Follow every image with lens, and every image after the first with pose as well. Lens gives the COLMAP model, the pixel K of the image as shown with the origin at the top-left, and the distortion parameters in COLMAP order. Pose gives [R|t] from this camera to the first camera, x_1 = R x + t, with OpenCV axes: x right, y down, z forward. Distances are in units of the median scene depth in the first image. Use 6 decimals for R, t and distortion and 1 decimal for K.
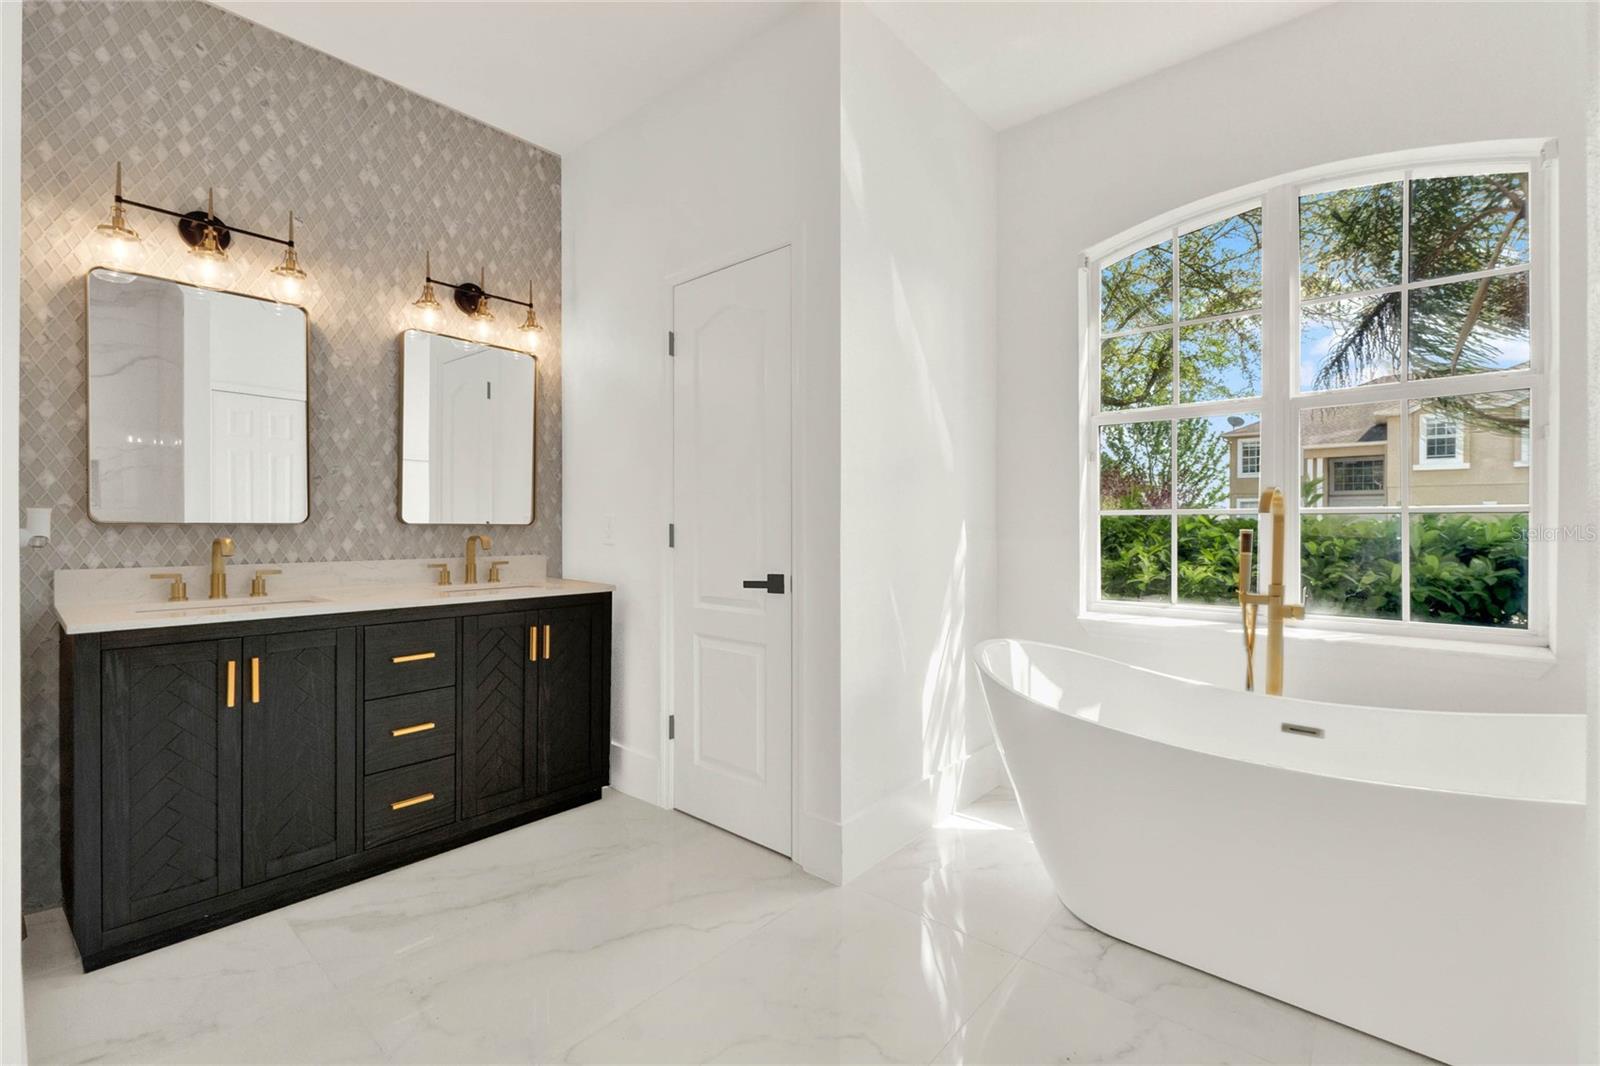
lens RADIAL K [[698.0, 0, 802.9], [0, 698.0, 525.7], [0, 0, 1]] dist [-0.000848, -0.000627]
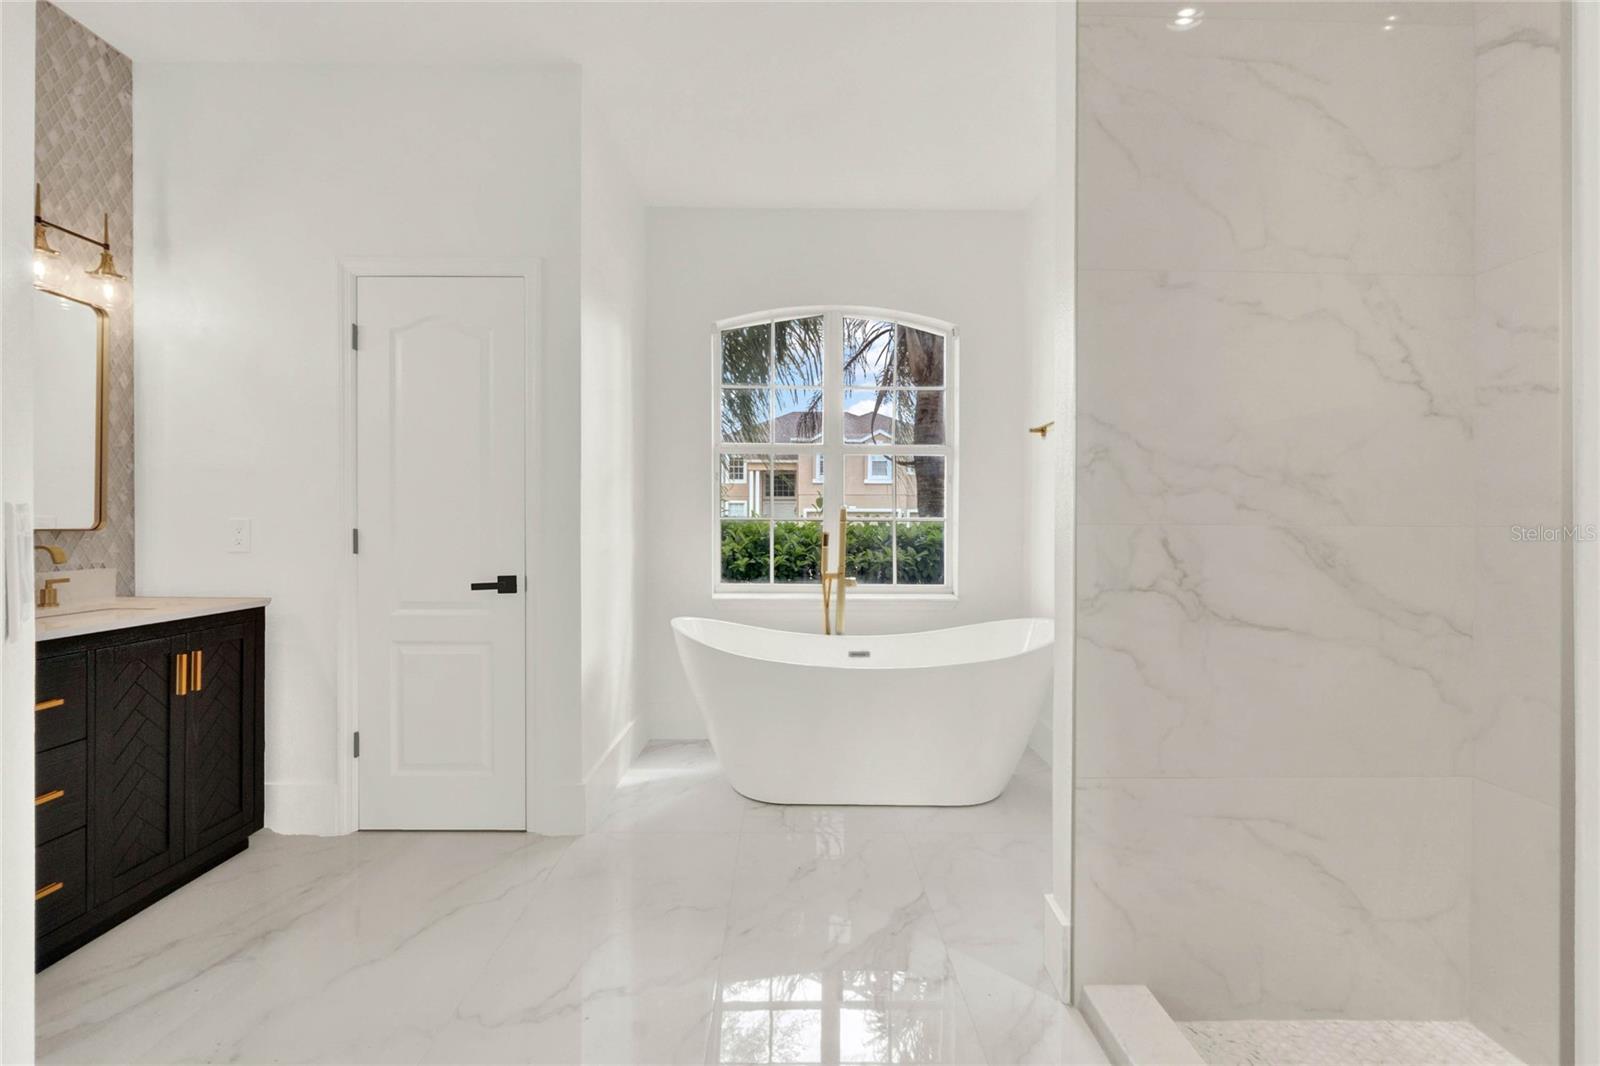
lens RADIAL K [[698.0, 0, 802.9], [0, 698.0, 525.7], [0, 0, 1]] dist [-0.000848, -0.000627]
pose [[0.743974, -0.001776, 0.668206, -0.368622], [-0.002651, 0.999981, 0.005609, -0.013830], [-0.668203, -0.005945, 0.743955, -0.103234]]
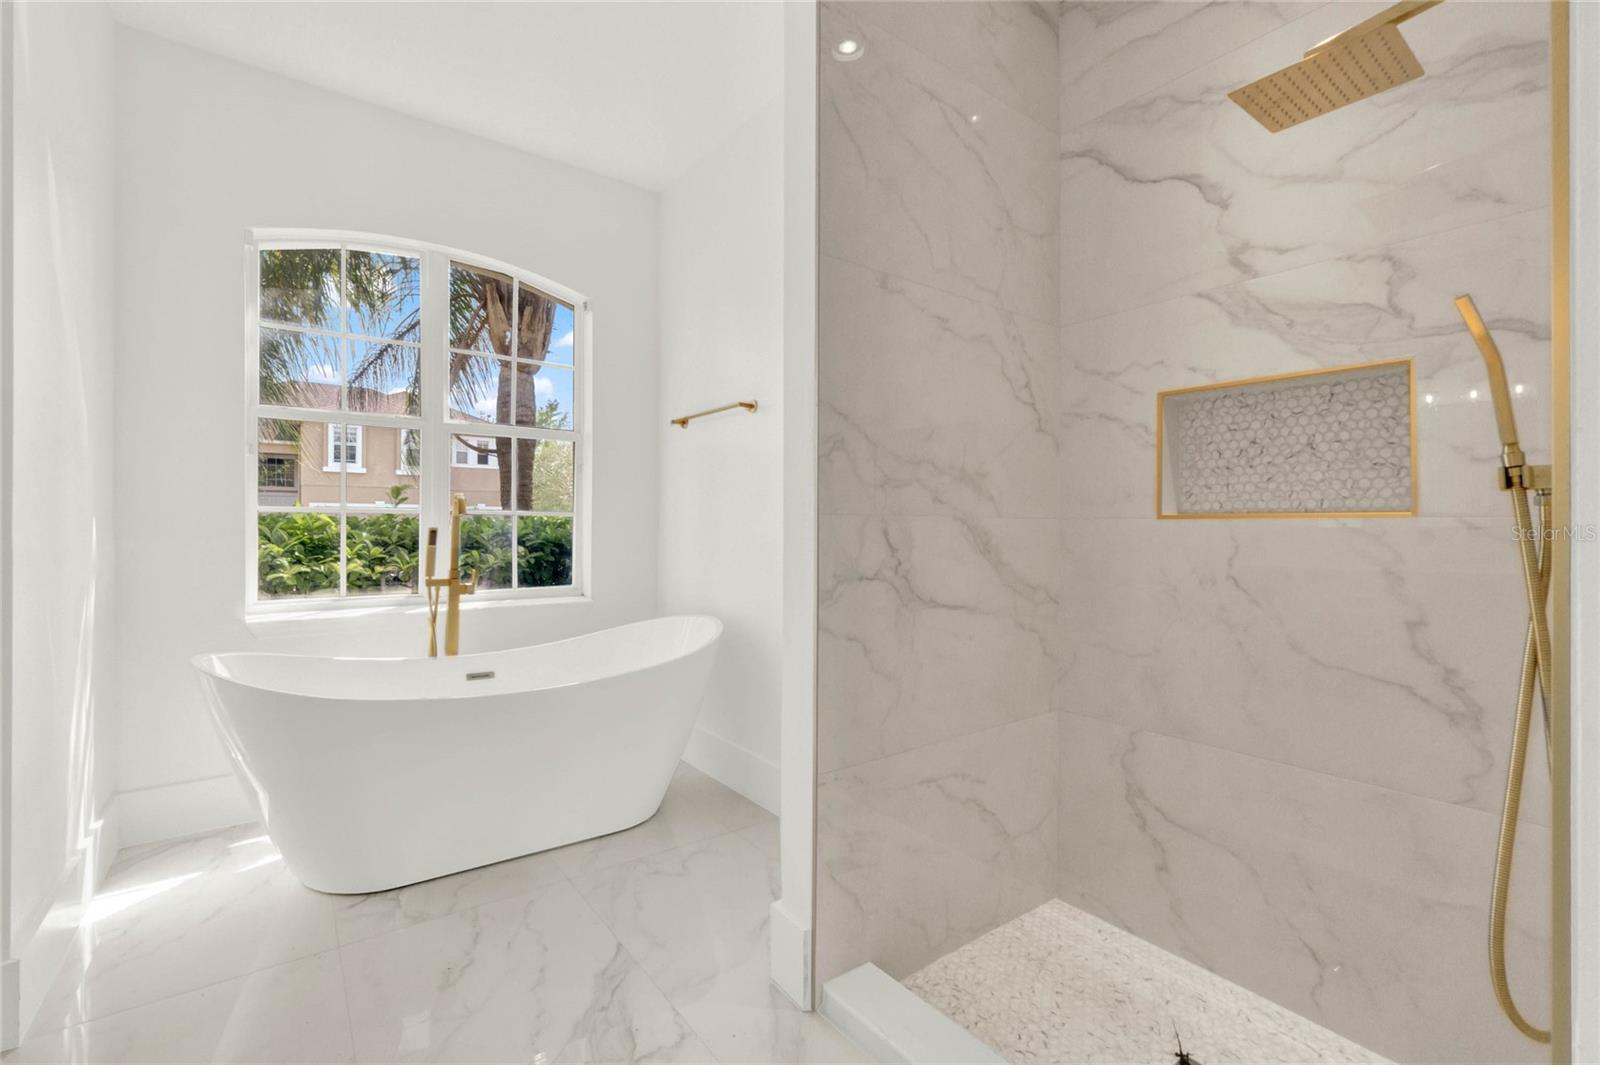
lens RADIAL K [[698.0, 0, 802.9], [0, 698.0, 525.2], [0, 0, 1]] dist [-0.000848, -0.000627]
pose [[0.204836, -0.002671, 0.978793, -0.367004], [-0.005214, 0.999979, 0.003820, -0.005168], [-0.978782, -0.005886, 0.204817, 0.085572]]
